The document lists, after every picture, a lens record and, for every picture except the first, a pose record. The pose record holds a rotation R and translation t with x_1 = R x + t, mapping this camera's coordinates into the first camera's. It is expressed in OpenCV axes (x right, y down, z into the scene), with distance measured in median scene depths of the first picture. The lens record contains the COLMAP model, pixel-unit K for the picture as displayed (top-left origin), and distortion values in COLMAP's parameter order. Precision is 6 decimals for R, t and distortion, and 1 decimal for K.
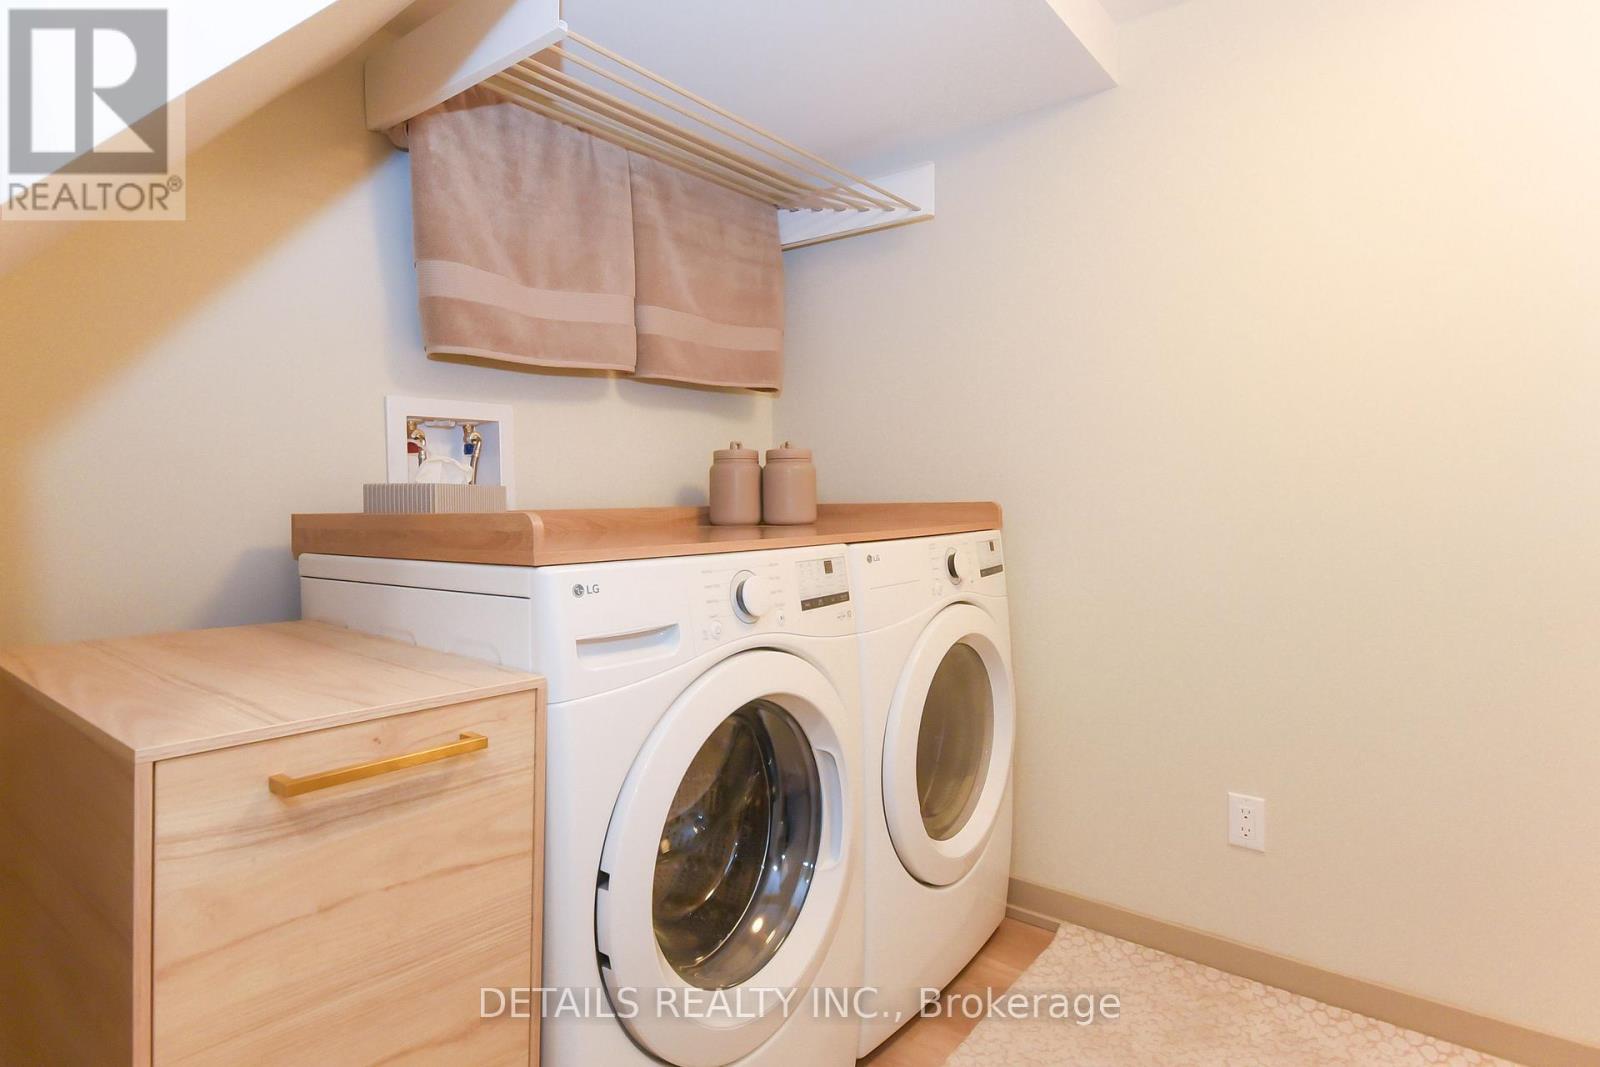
lens RADIAL K [[792.8, 0, 781.2], [0, 792.8, 517.9], [0, 0, 1]] dist [0.000093, 0.000119]
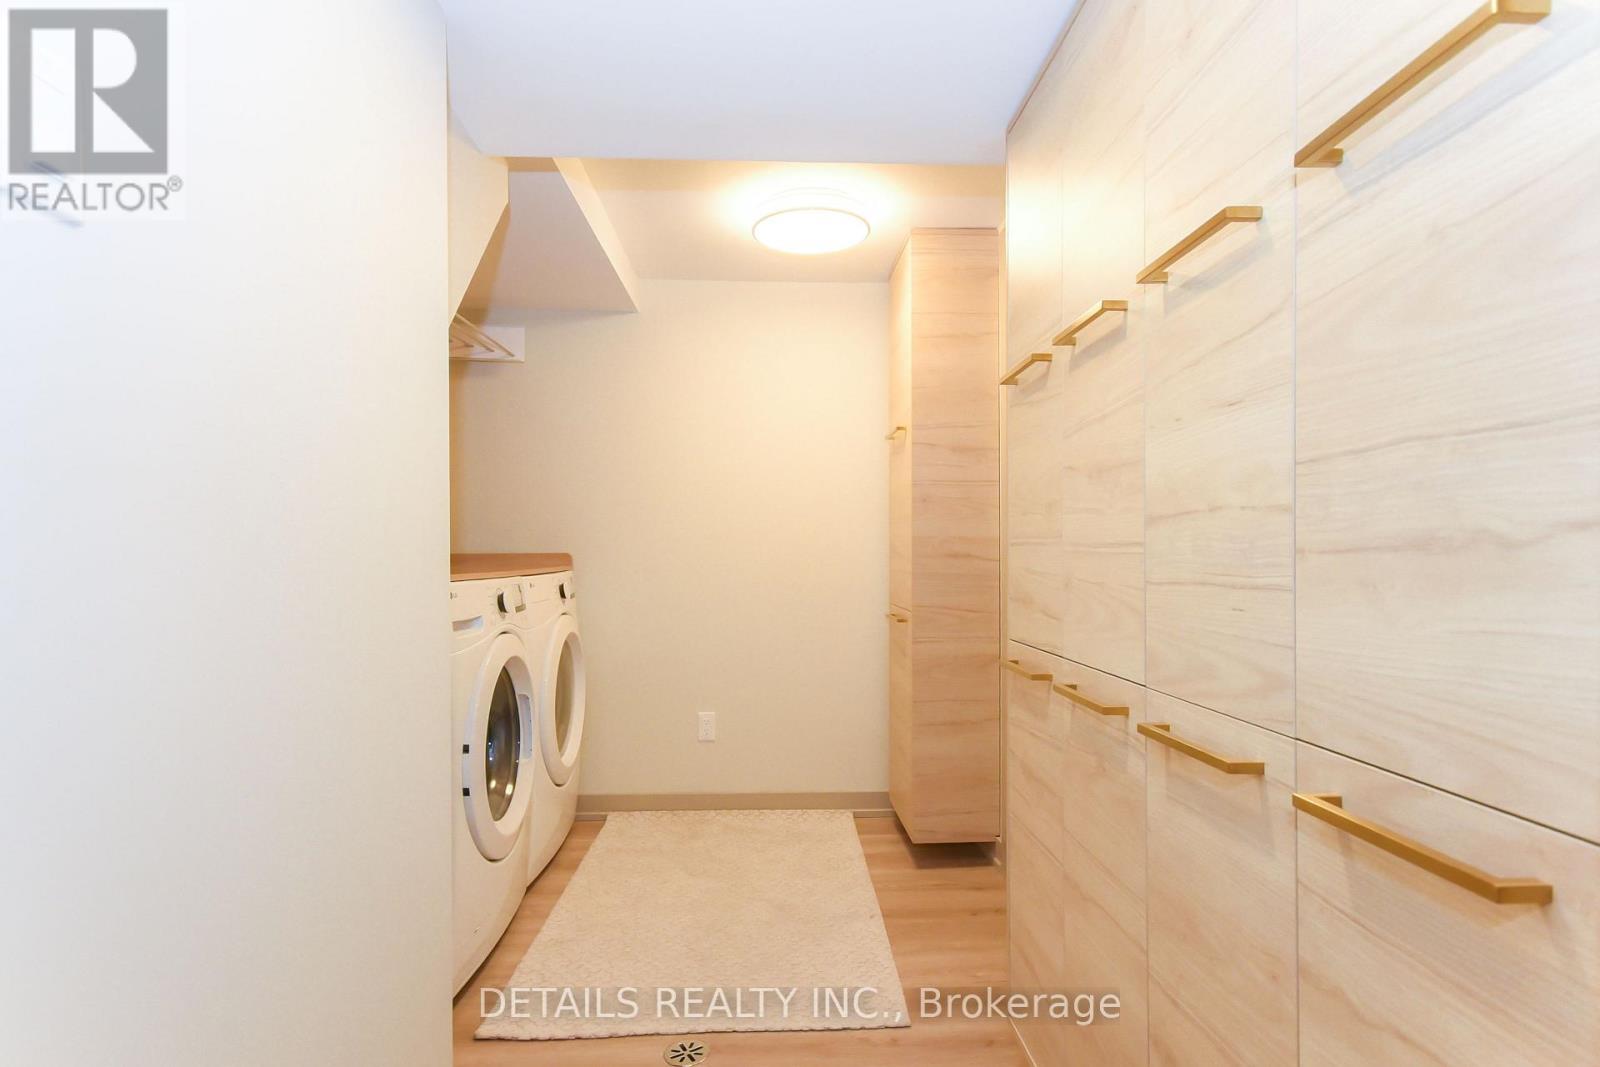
lens RADIAL K [[844.8, 0, 800.0], [0, 844.8, 533.5], [0, 0, 1]] dist [0.000361, 0.000129]
pose [[0.730242, 0.035700, 0.682255, -0.588263], [0.006439, 0.998230, -0.059126, 0.045738], [-0.683158, 0.047569, 0.728720, -0.583883]]
